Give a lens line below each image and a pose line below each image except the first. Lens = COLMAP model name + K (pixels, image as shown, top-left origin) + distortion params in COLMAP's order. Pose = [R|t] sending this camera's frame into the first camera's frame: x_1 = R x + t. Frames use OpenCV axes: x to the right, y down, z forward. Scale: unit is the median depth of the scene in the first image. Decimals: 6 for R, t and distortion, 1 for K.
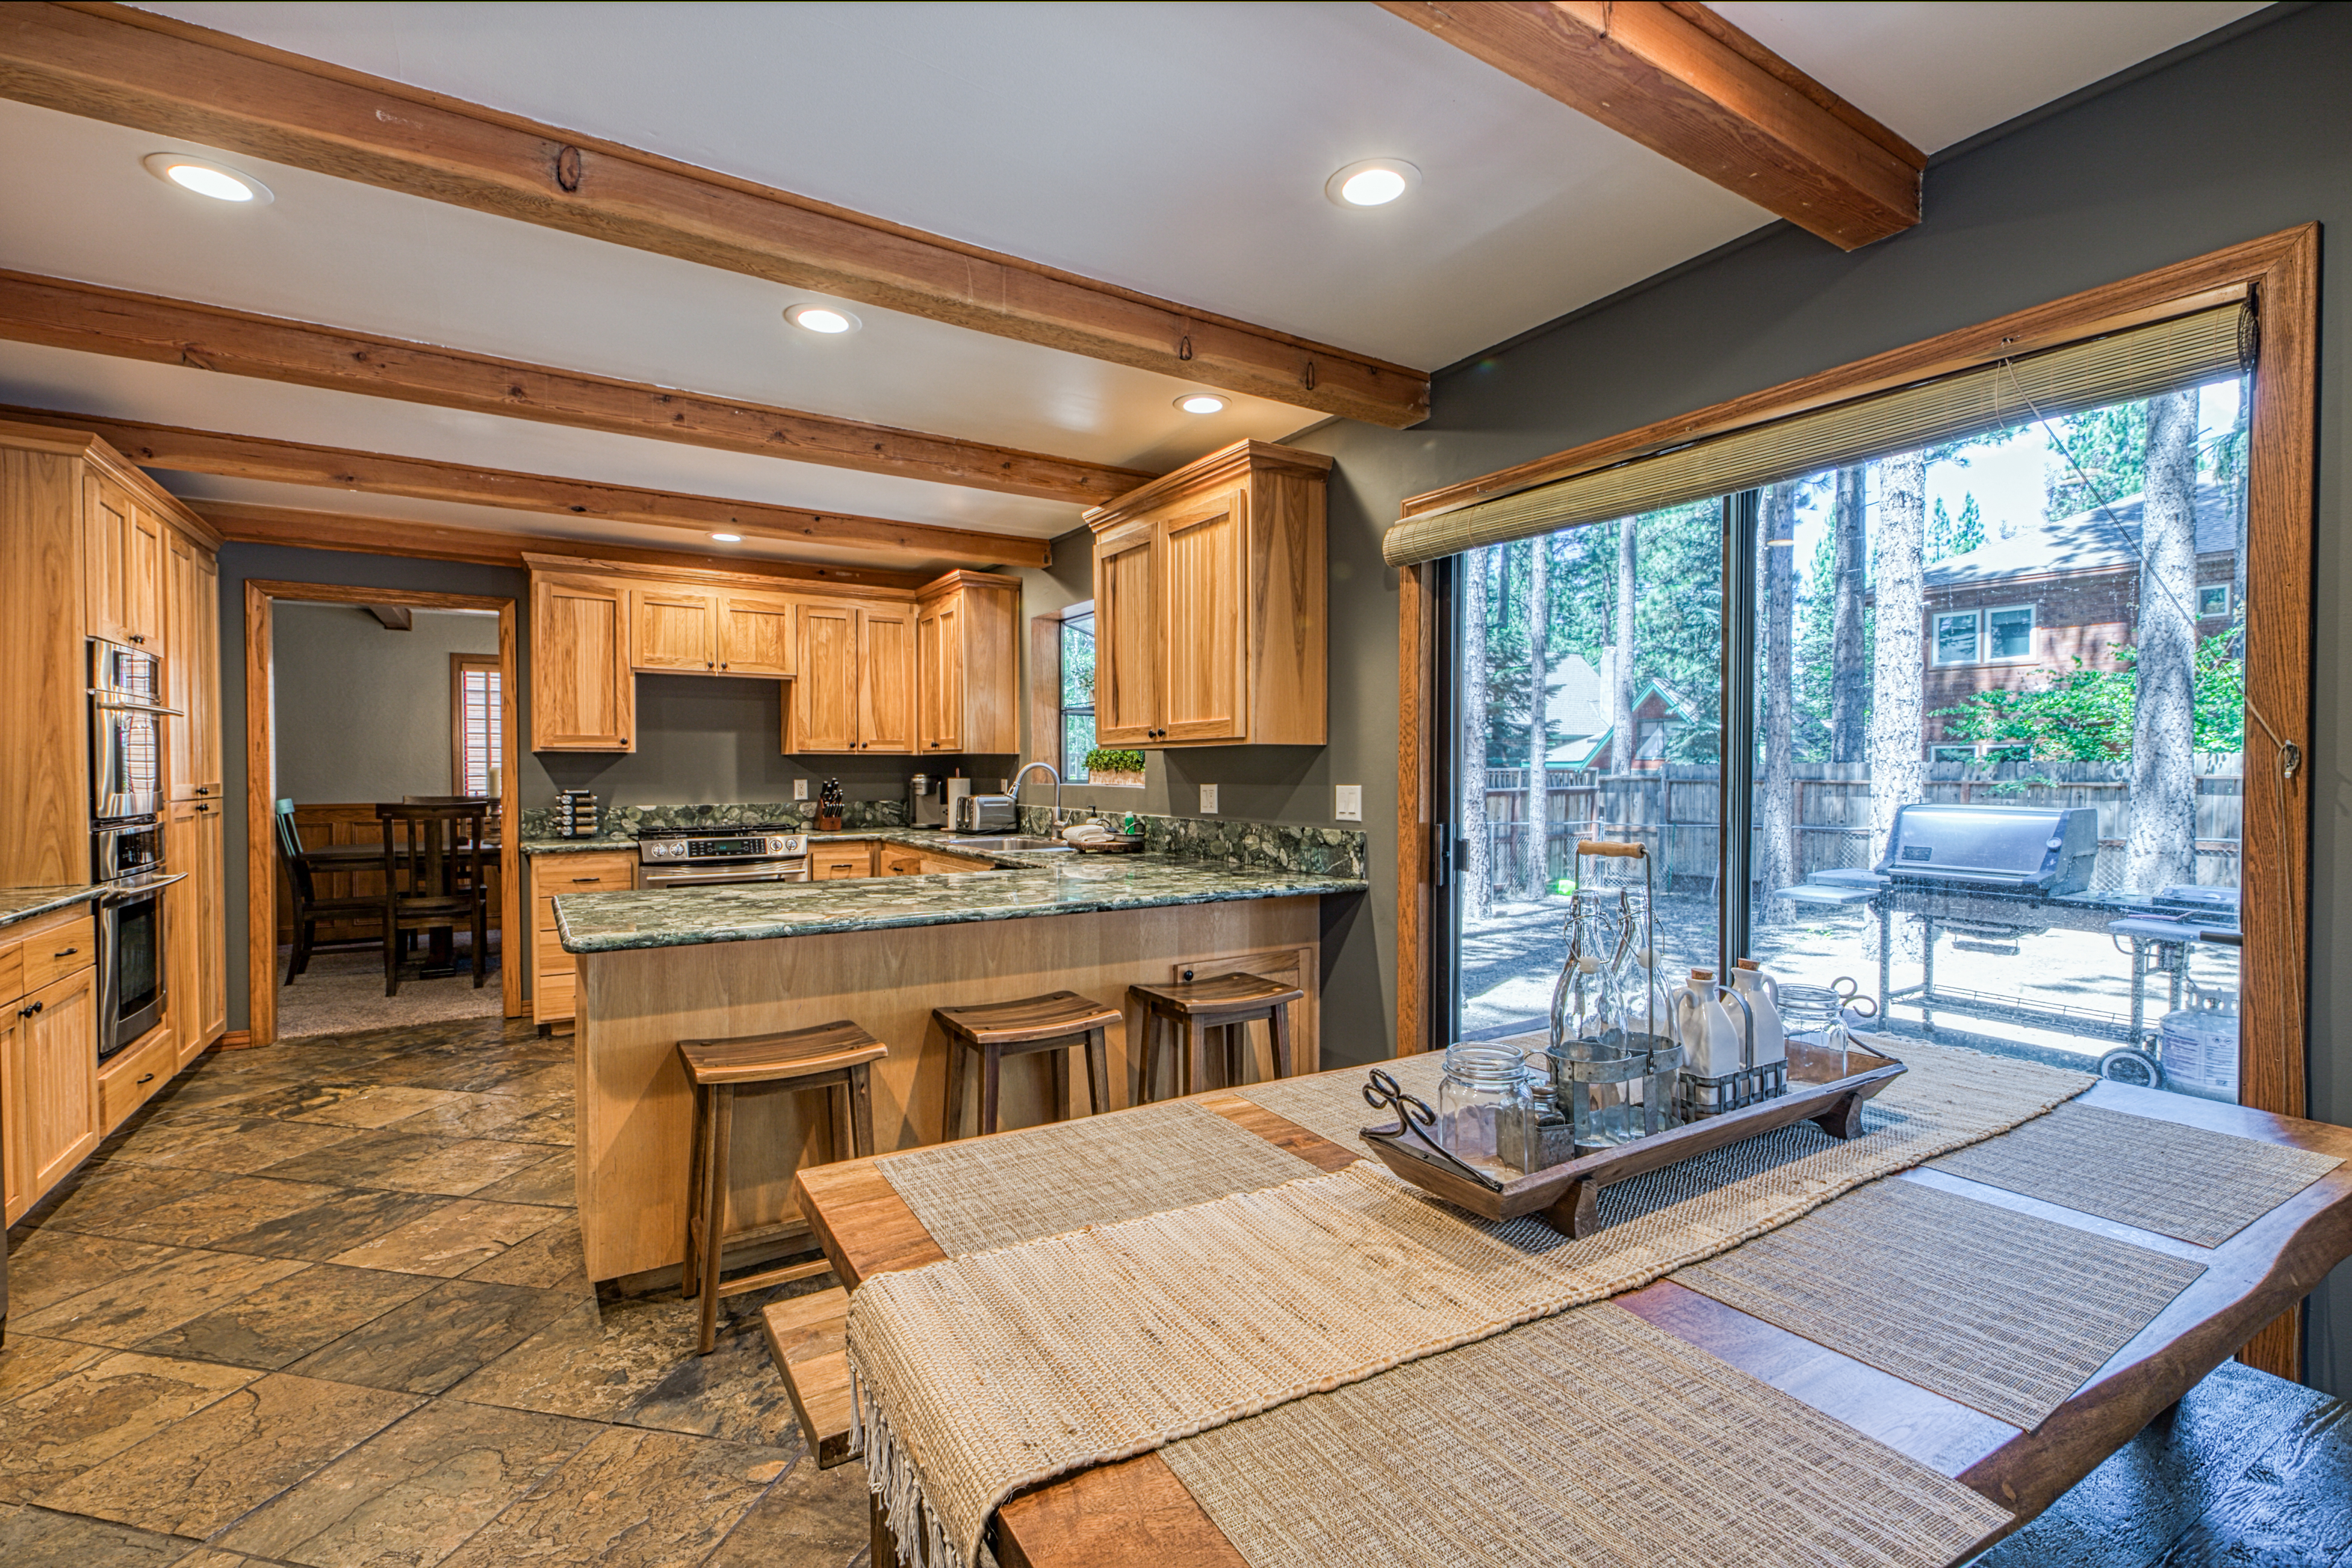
lens RADIAL K [[1060.1, 0, 1176.1], [0, 1060.1, 783.8], [0, 0, 1]] dist [0.000194, -0.000261]
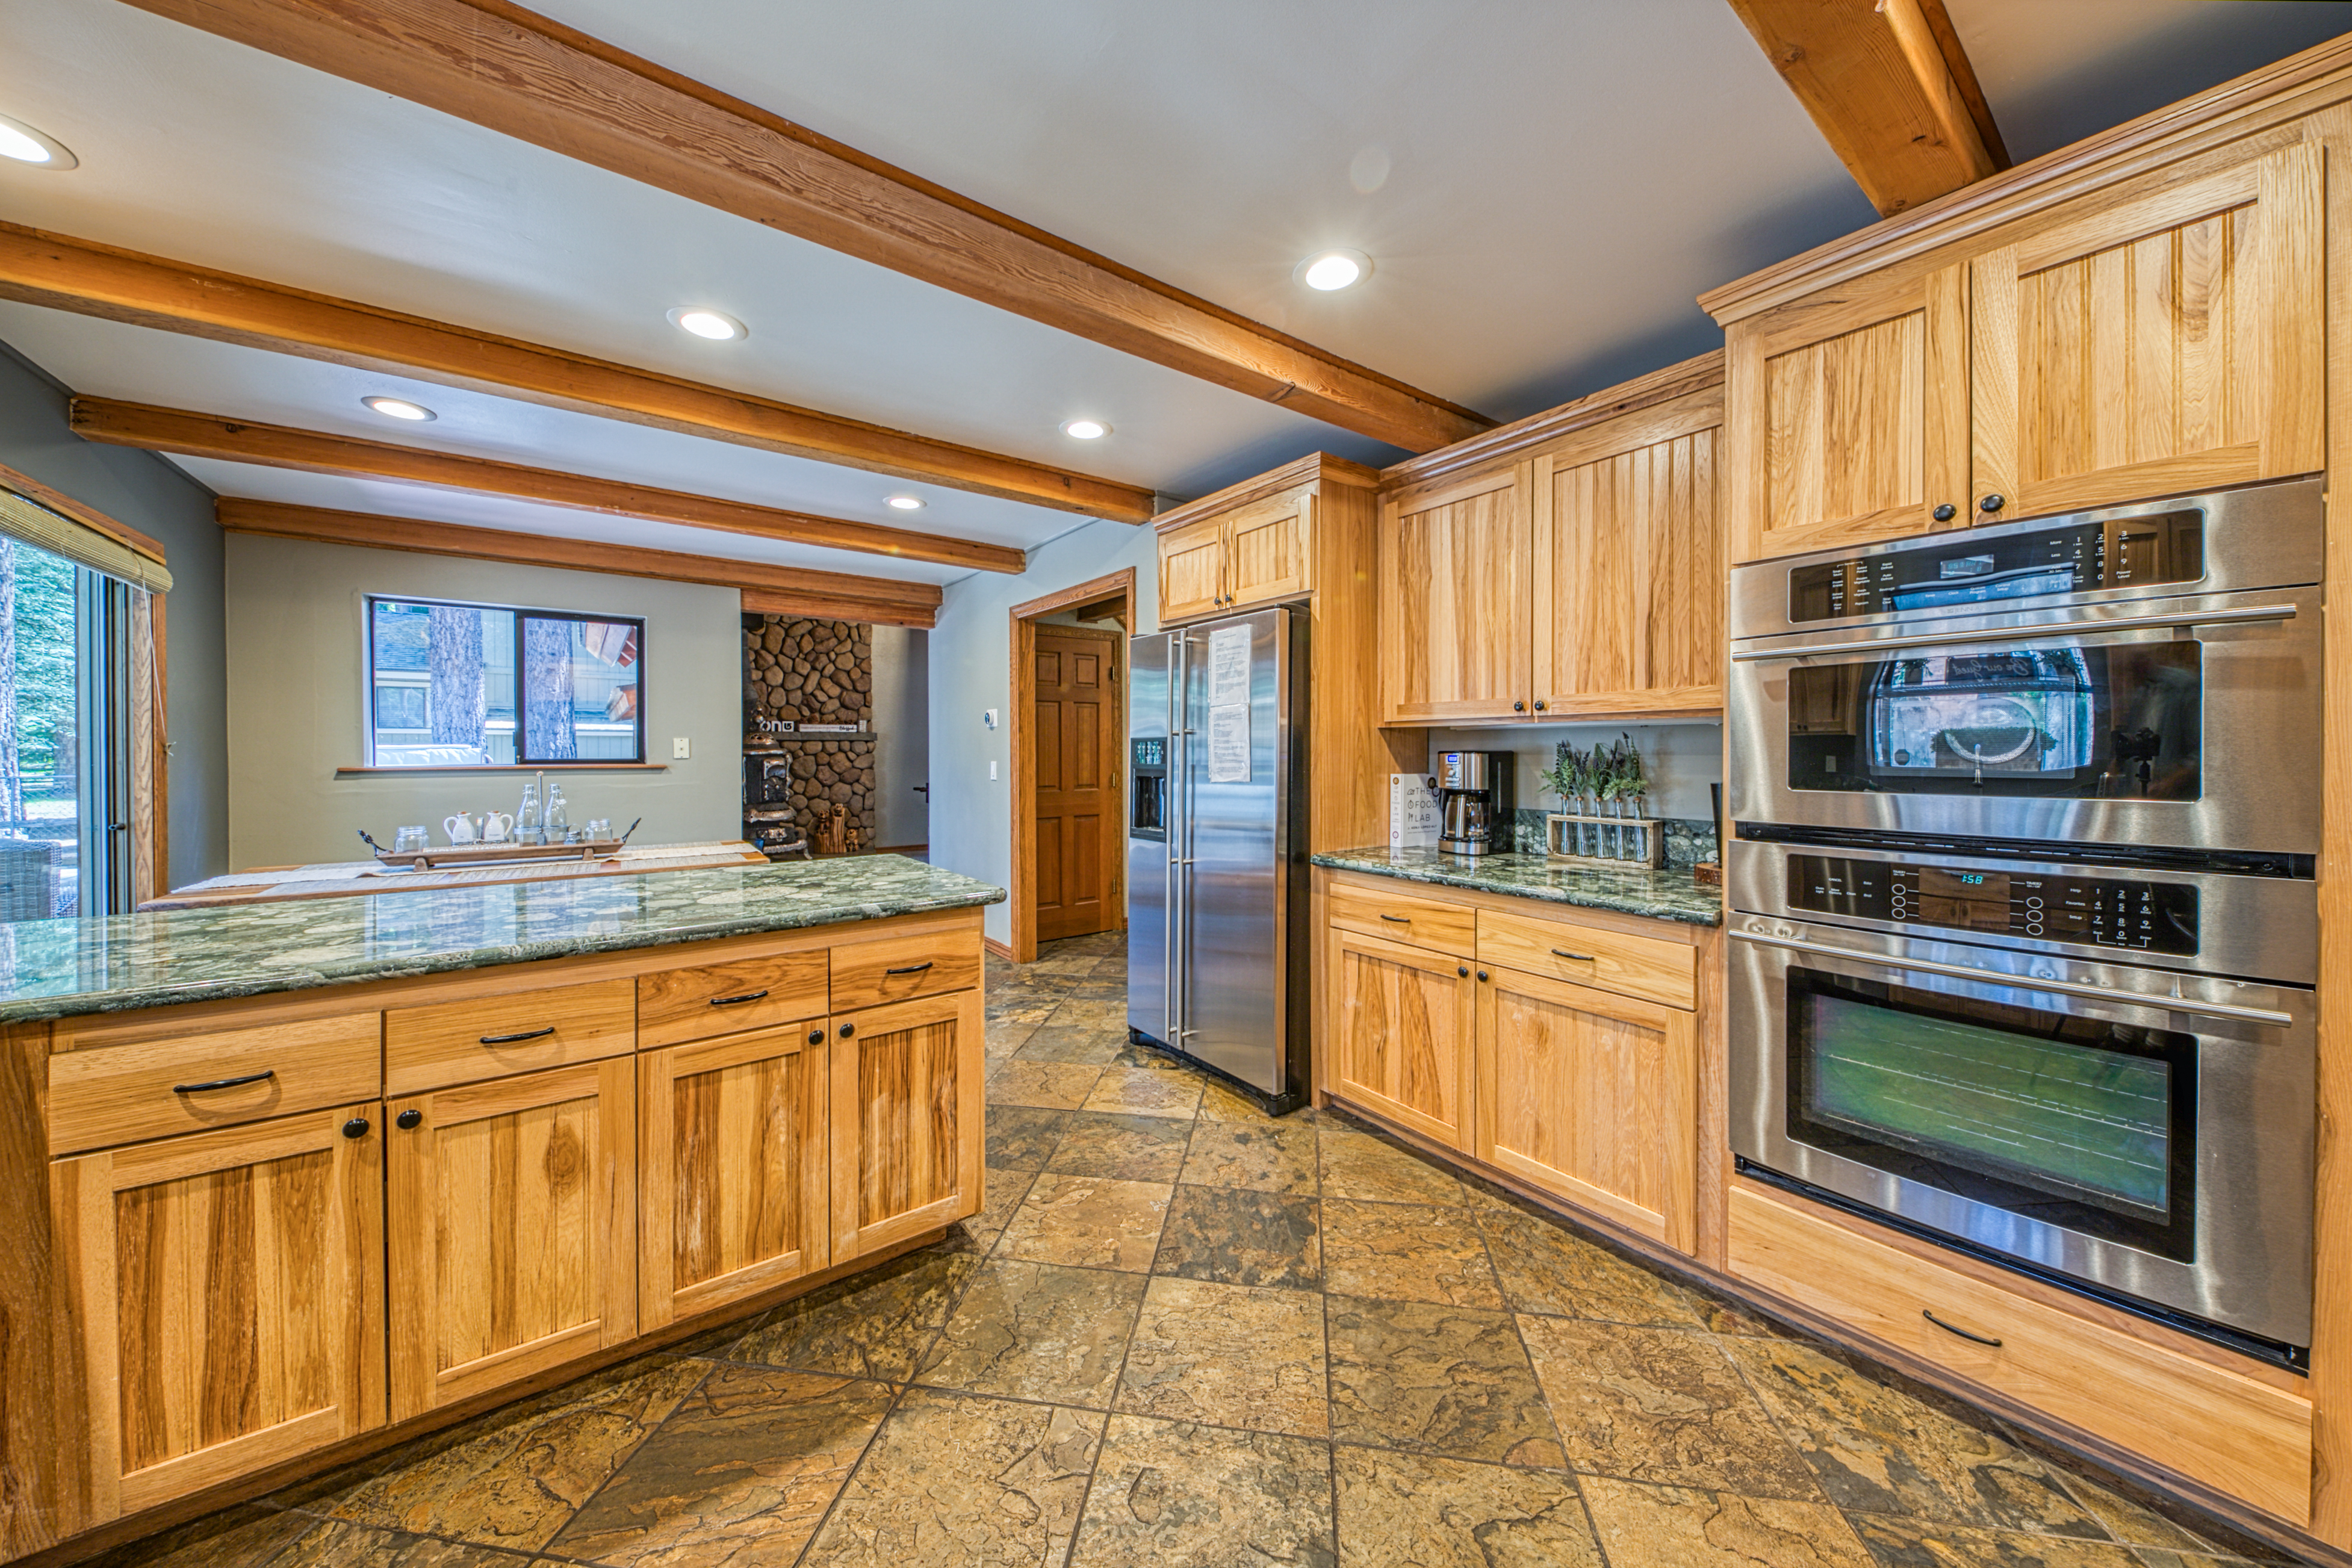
lens RADIAL K [[814.3, 0, 1214.3], [0, 814.3, 750.6], [0, 0, 1]] dist [0.000365, -0.000015]
pose [[-0.994221, 0.003027, -0.107310, -0.658922], [0.001693, 0.999920, 0.012525, -0.031640], [0.107340, 0.012271, -0.994147, 1.651214]]
